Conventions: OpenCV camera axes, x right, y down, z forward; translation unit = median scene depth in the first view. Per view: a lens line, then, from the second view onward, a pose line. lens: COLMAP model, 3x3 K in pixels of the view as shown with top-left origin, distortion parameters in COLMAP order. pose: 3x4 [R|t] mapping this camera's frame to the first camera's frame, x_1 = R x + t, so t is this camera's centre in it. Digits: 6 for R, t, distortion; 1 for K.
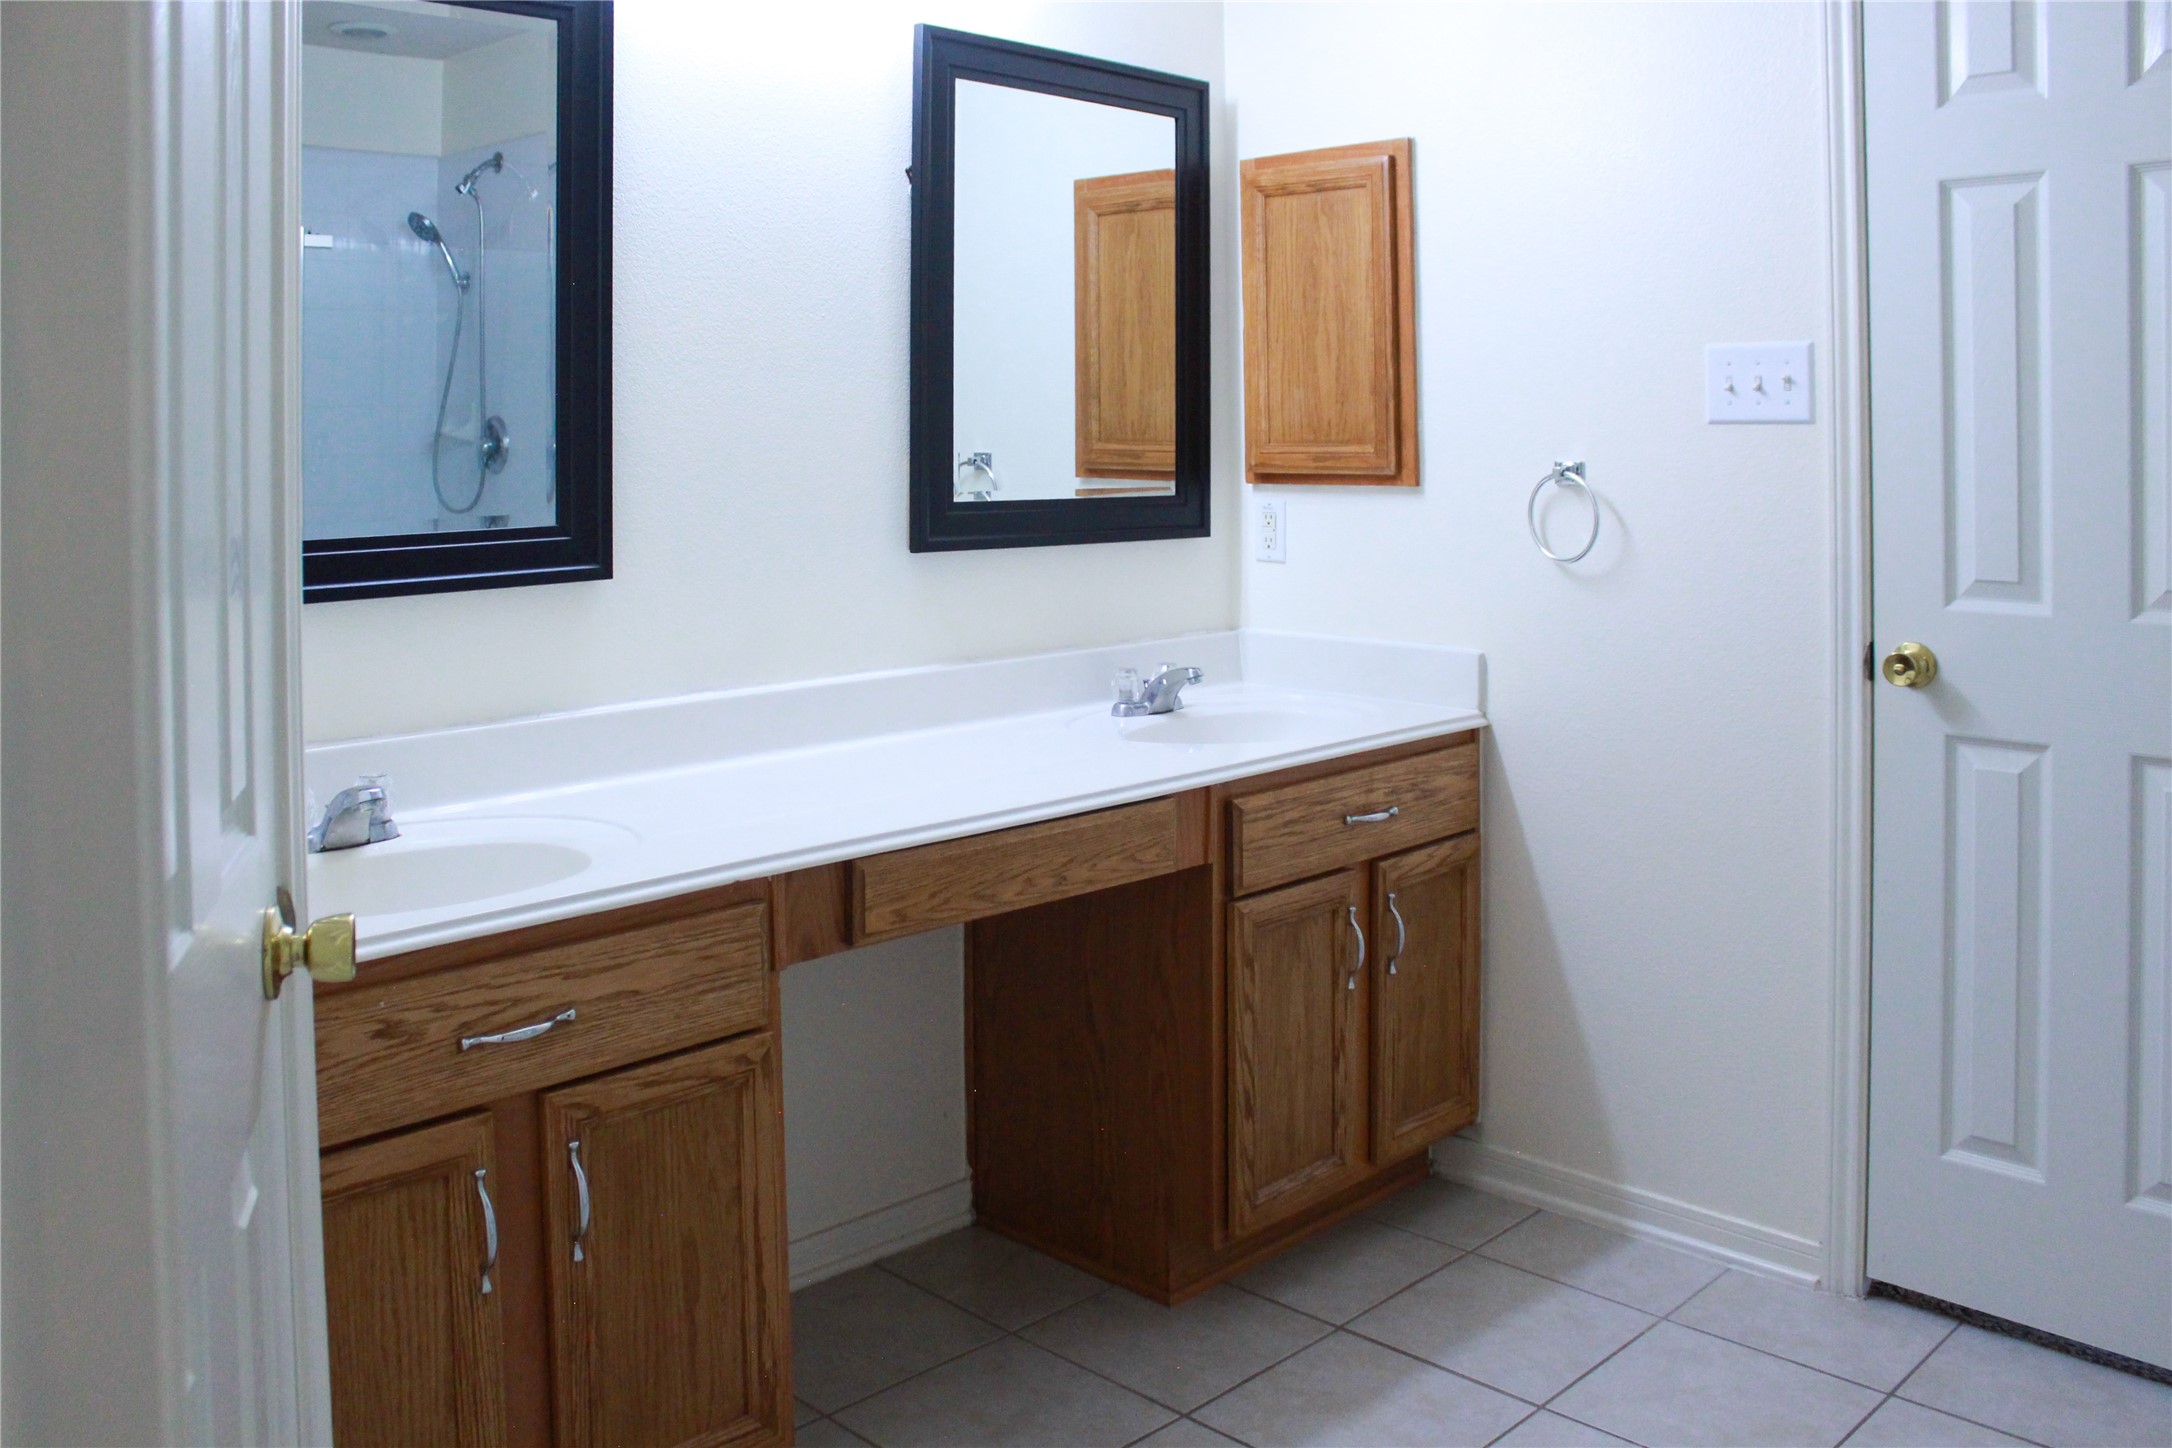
lens RADIAL K [[1876.7, 0, 1086.0], [0, 1876.7, 724.0], [0, 0, 1]] dist [-0.134710, 0.095222]
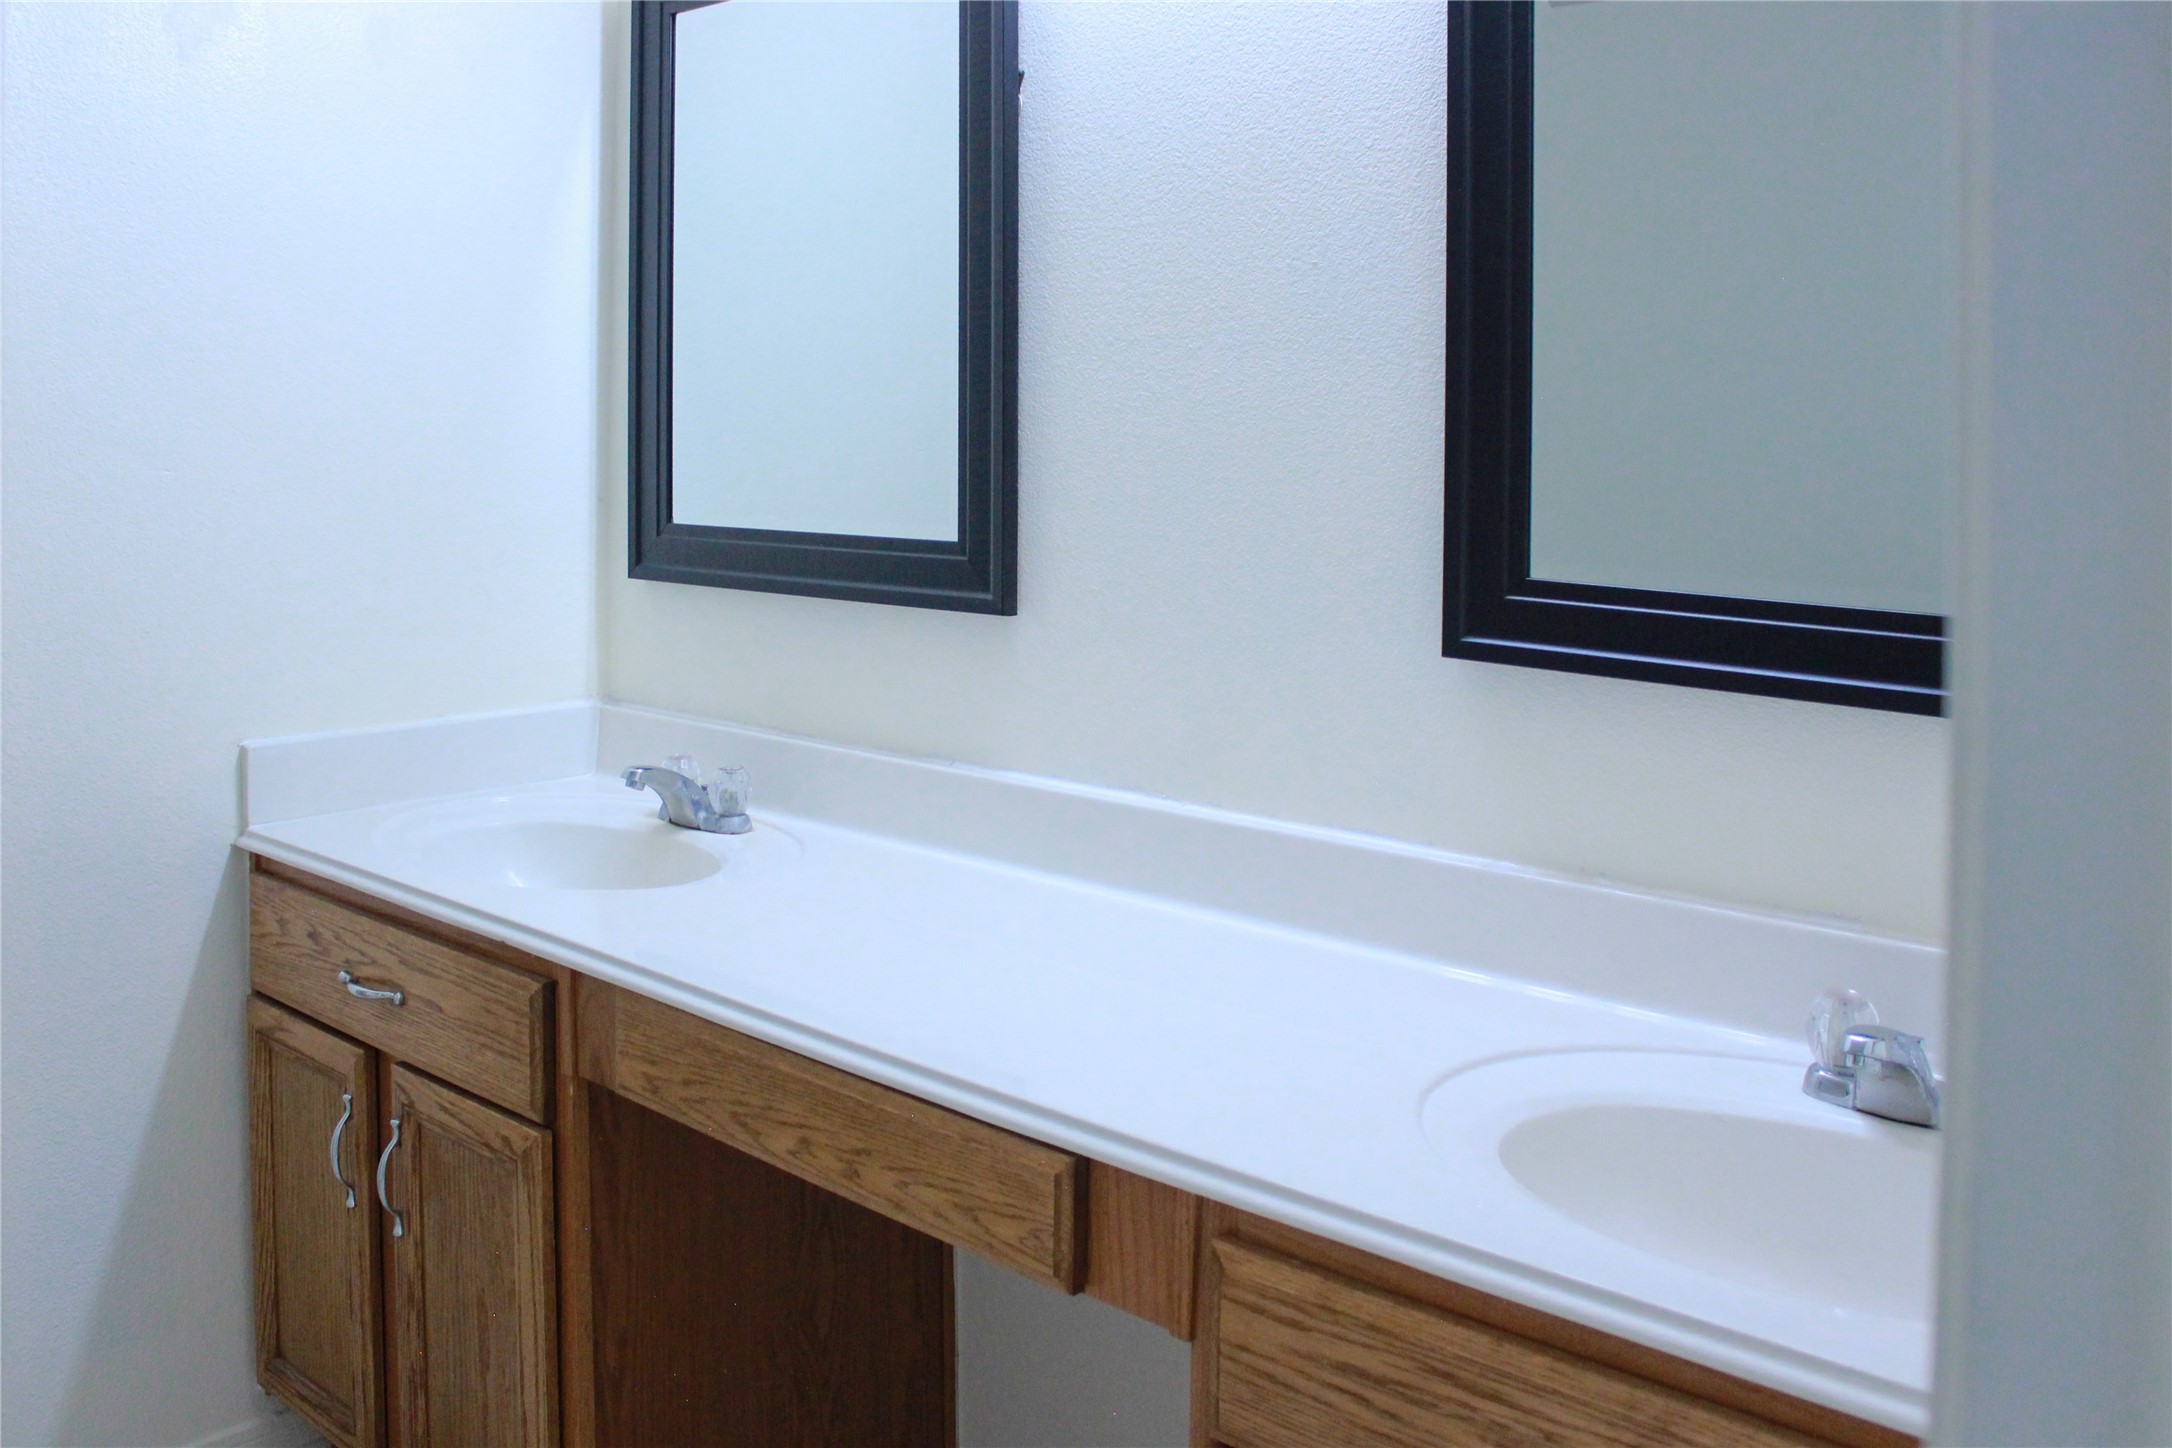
lens RADIAL K [[1876.7, 0, 1086.0], [0, 1876.7, 724.0], [0, 0, 1]] dist [-0.134710, 0.095222]
pose [[0.051487, 0.154323, -0.986678, 0.552763], [-0.177966, 0.973592, 0.142990, -0.155310], [0.982689, 0.168233, 0.077591, 0.985824]]
